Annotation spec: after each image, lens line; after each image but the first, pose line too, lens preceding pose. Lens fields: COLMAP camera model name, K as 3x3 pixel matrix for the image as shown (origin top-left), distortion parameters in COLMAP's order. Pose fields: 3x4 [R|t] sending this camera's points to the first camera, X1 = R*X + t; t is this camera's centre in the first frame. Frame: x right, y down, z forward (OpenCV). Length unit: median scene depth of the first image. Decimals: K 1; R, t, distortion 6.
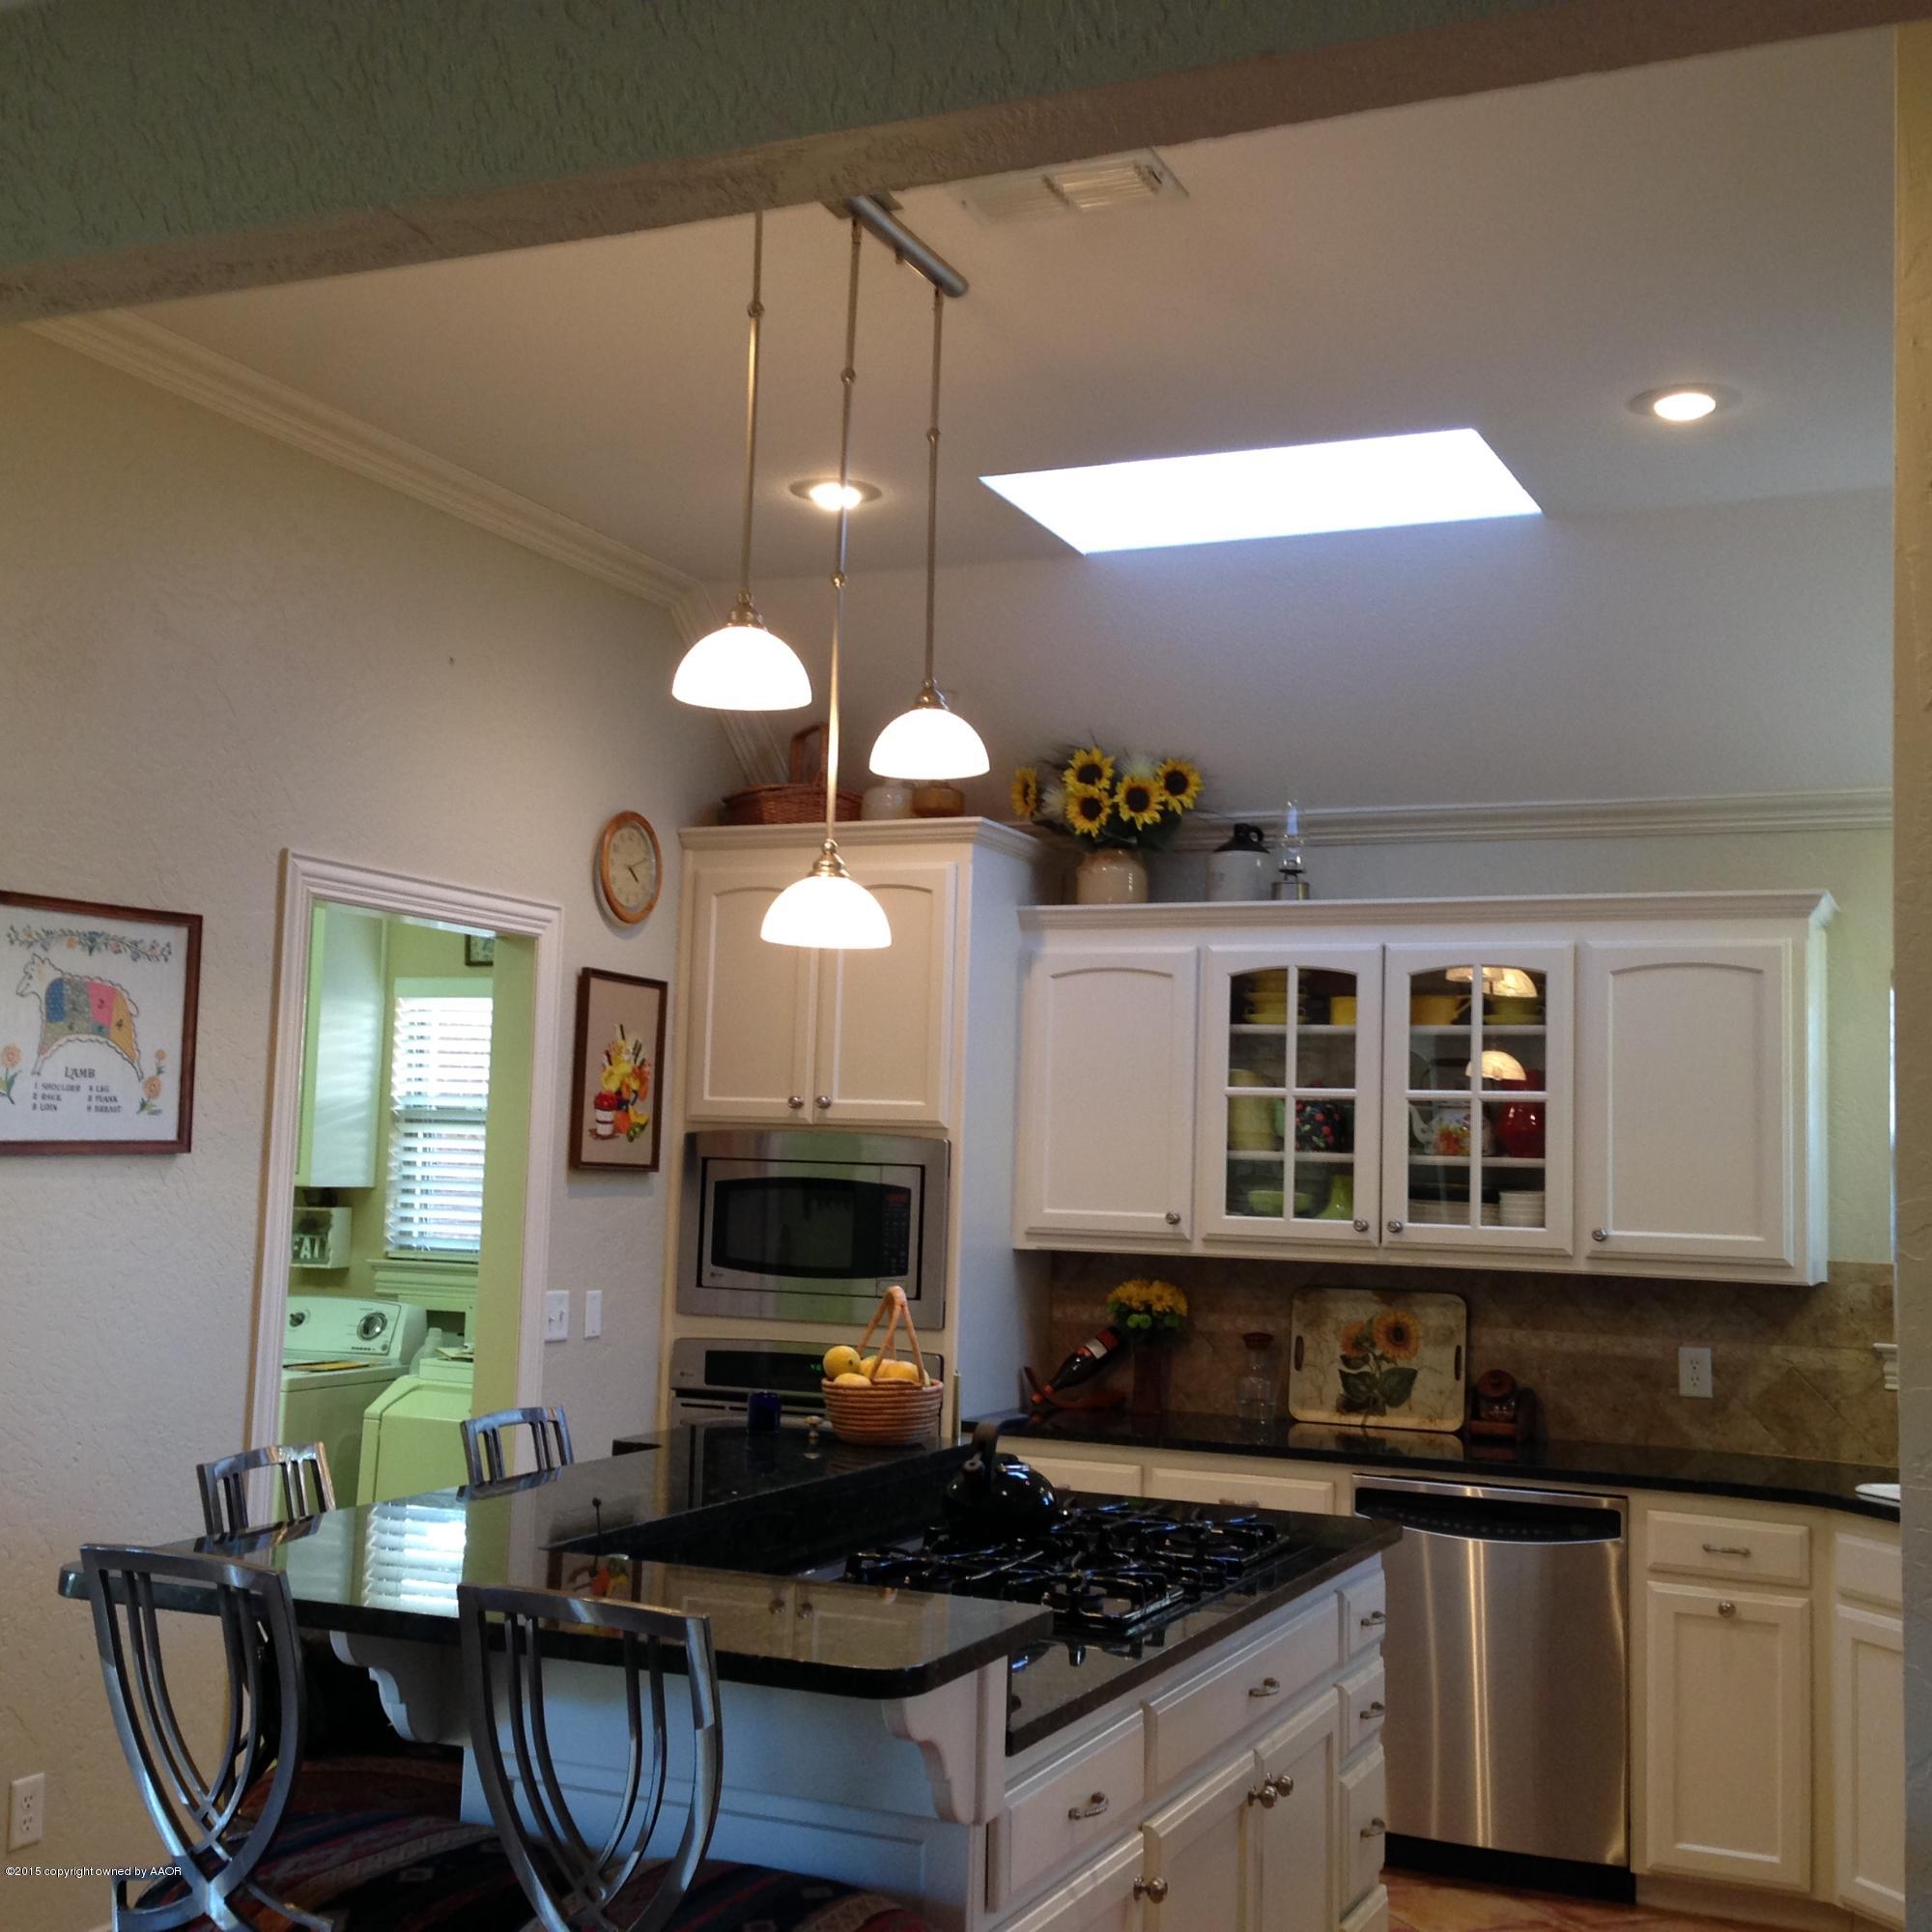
lens RADIAL K [[2477.0, 0, 967.8], [0, 2477.0, 969.9], [0, 0, 1]] dist [0.085720, 0.003368]
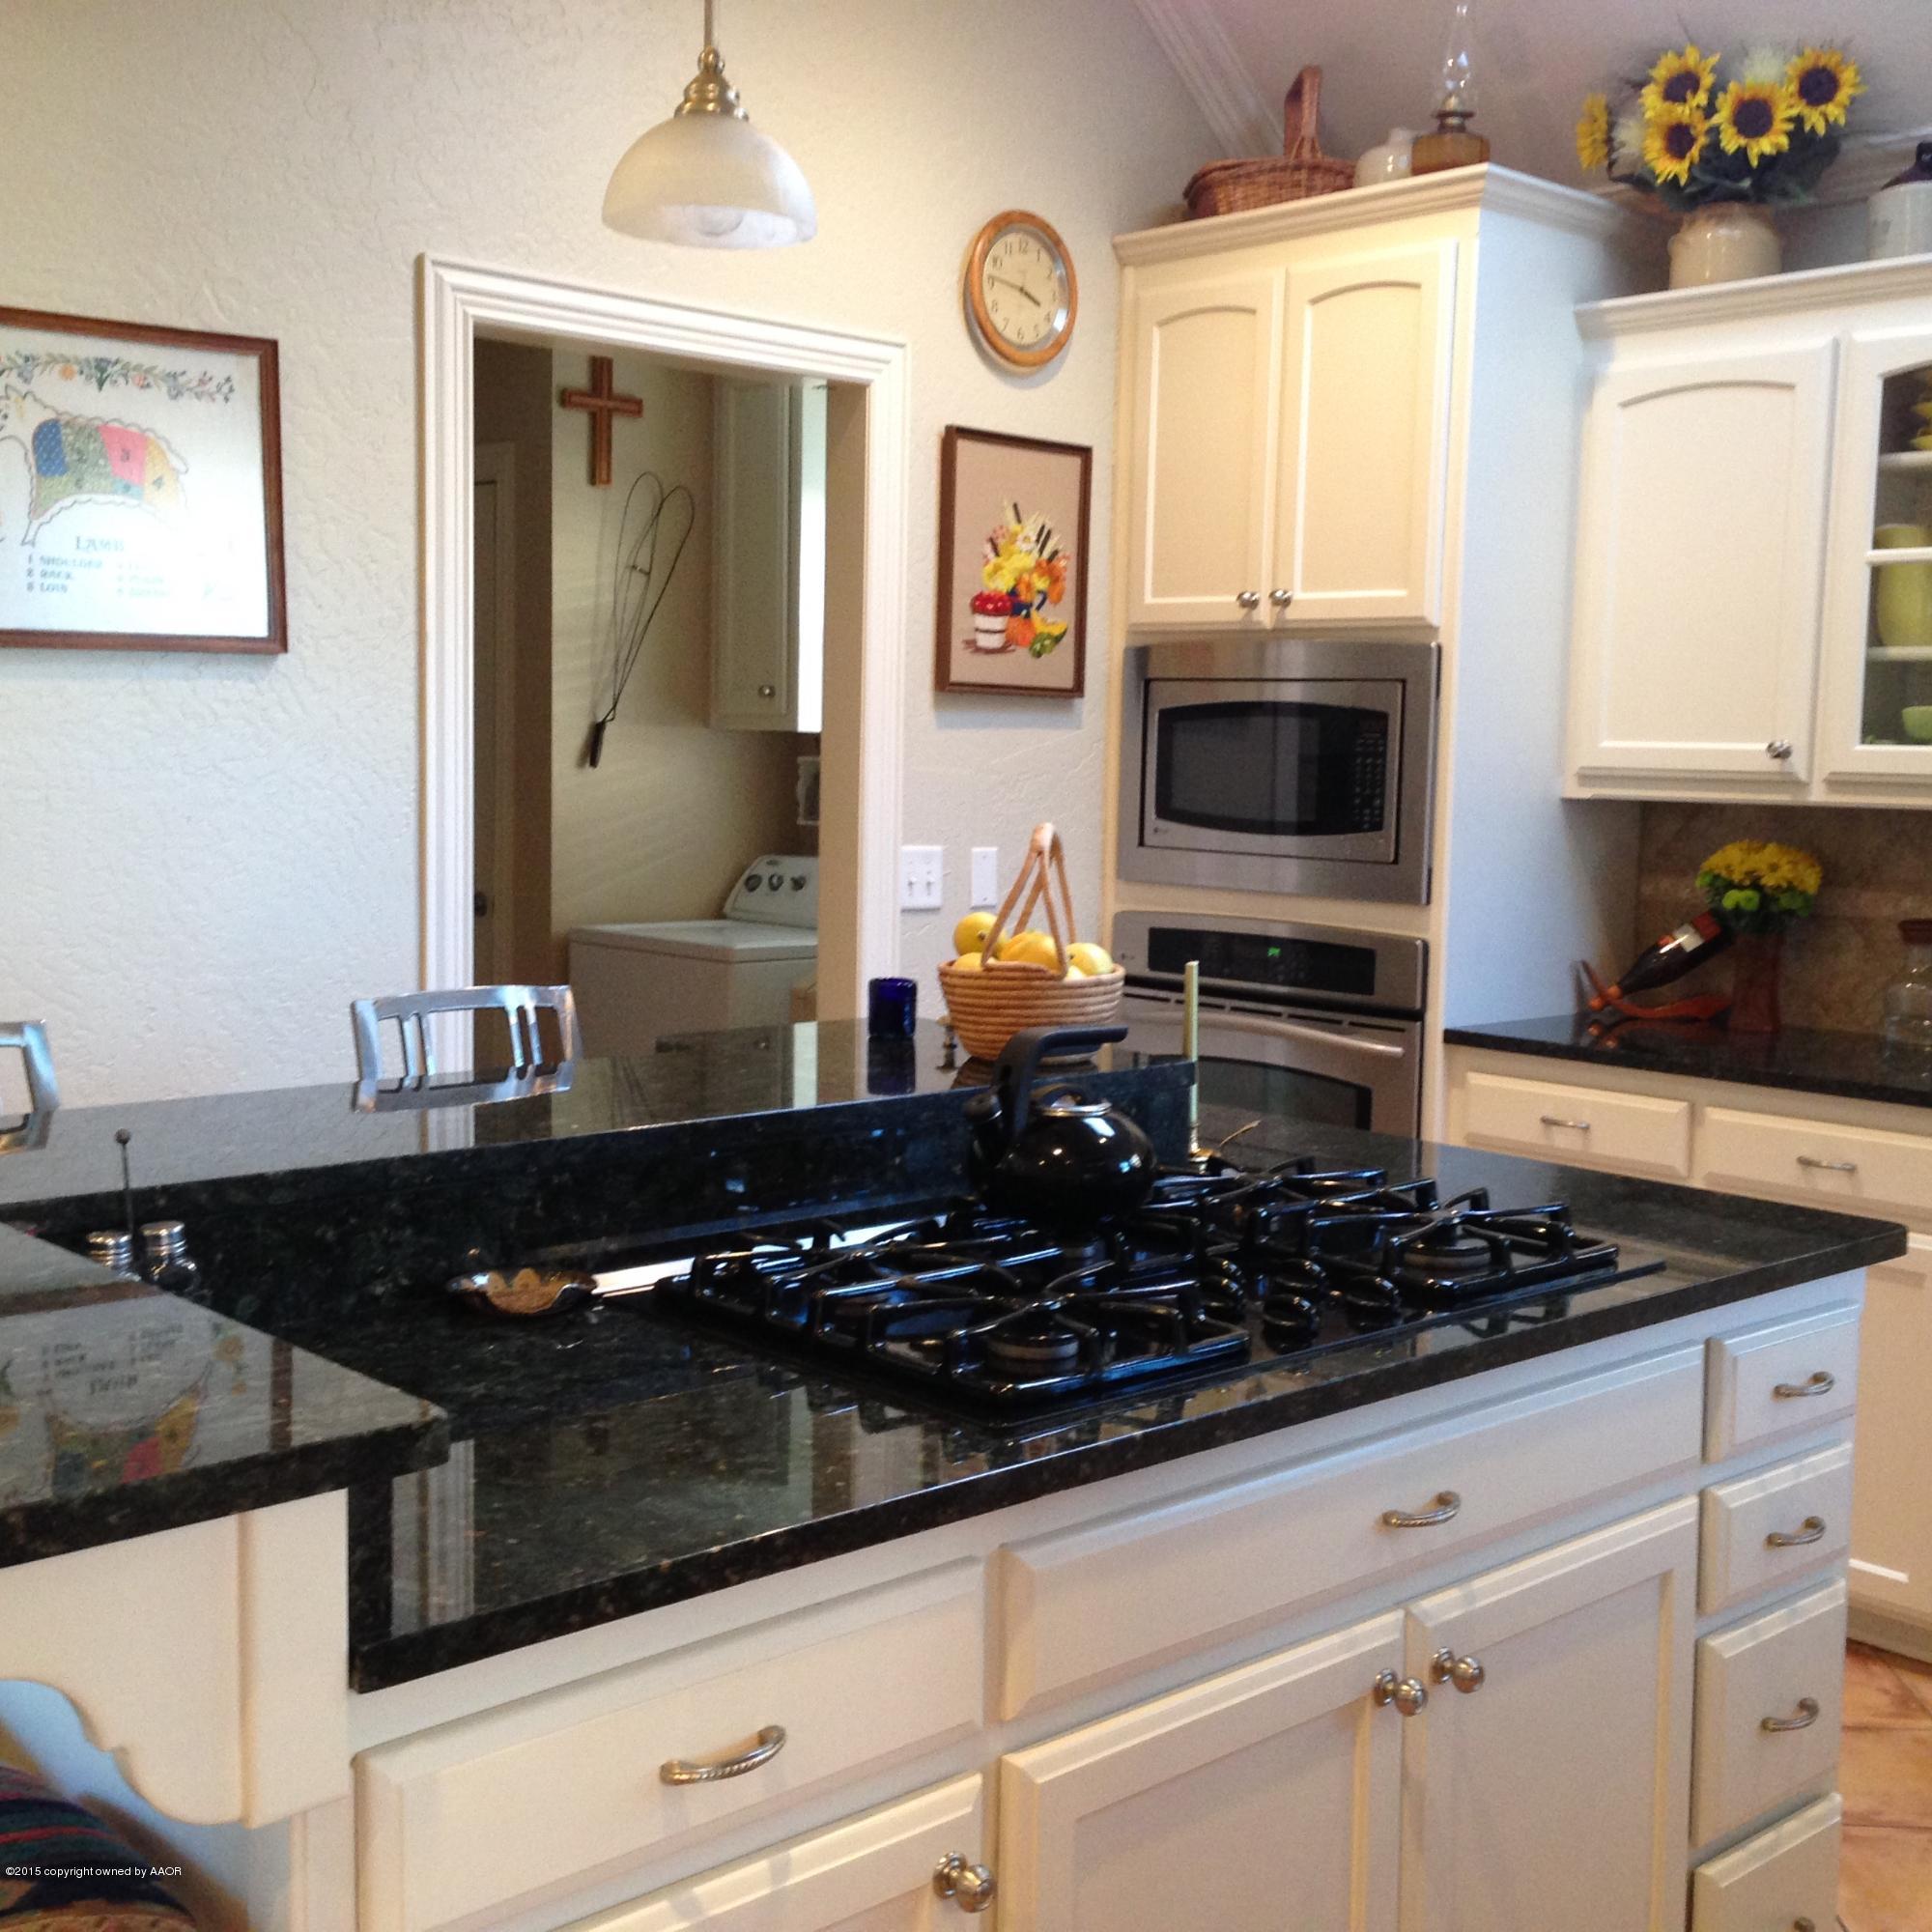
lens RADIAL K [[2426.0, 0, 960.6], [0, 2426.0, 954.4], [0, 0, 1]] dist [0.106746, -0.084021]
pose [[0.913954, 0.027090, -0.404913, 0.151621], [0.037174, 0.987986, 0.150007, 0.045944], [0.404112, -0.152152, 0.901966, 0.292172]]
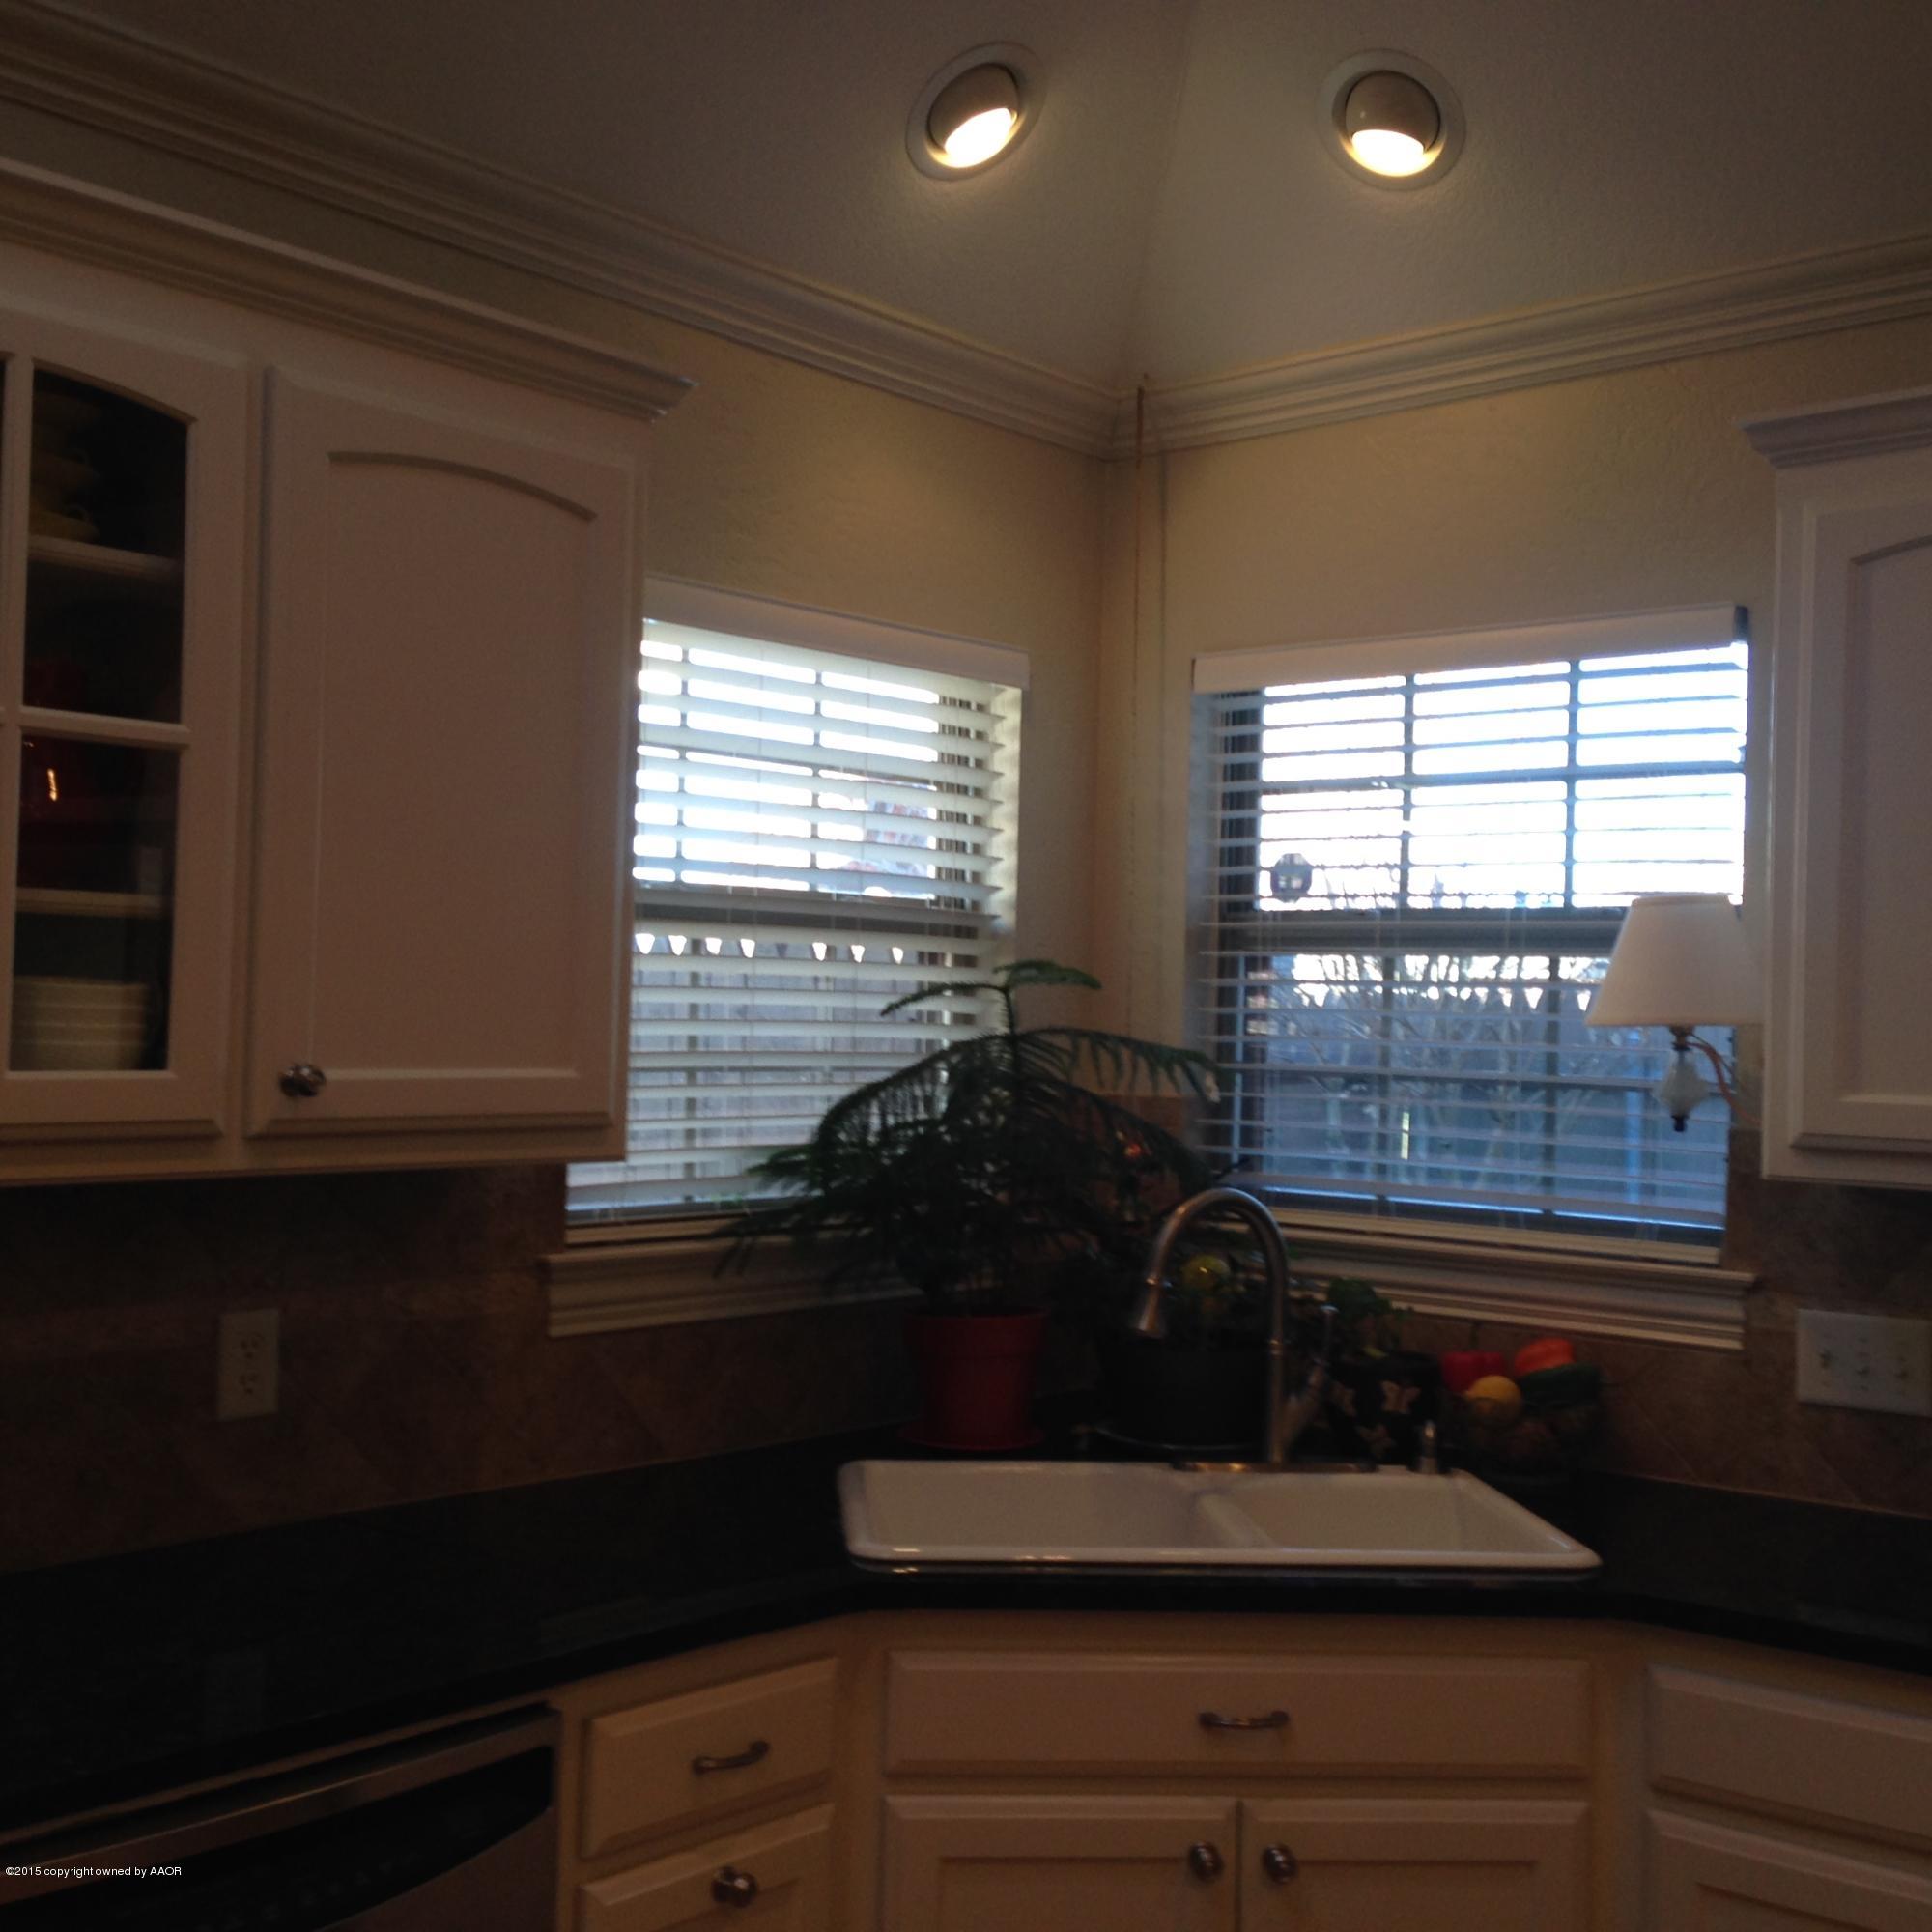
lens RADIAL K [[2307.5, 0, 931.5], [0, 2307.5, 966.6], [0, 0, 1]] dist [0.026685, 0.017095]
pose [[0.305967, -0.000150, 0.952042, -0.075043], [-0.087052, 0.995806, 0.028133, 0.063090], [-0.948054, -0.091485, 0.304670, 0.734956]]
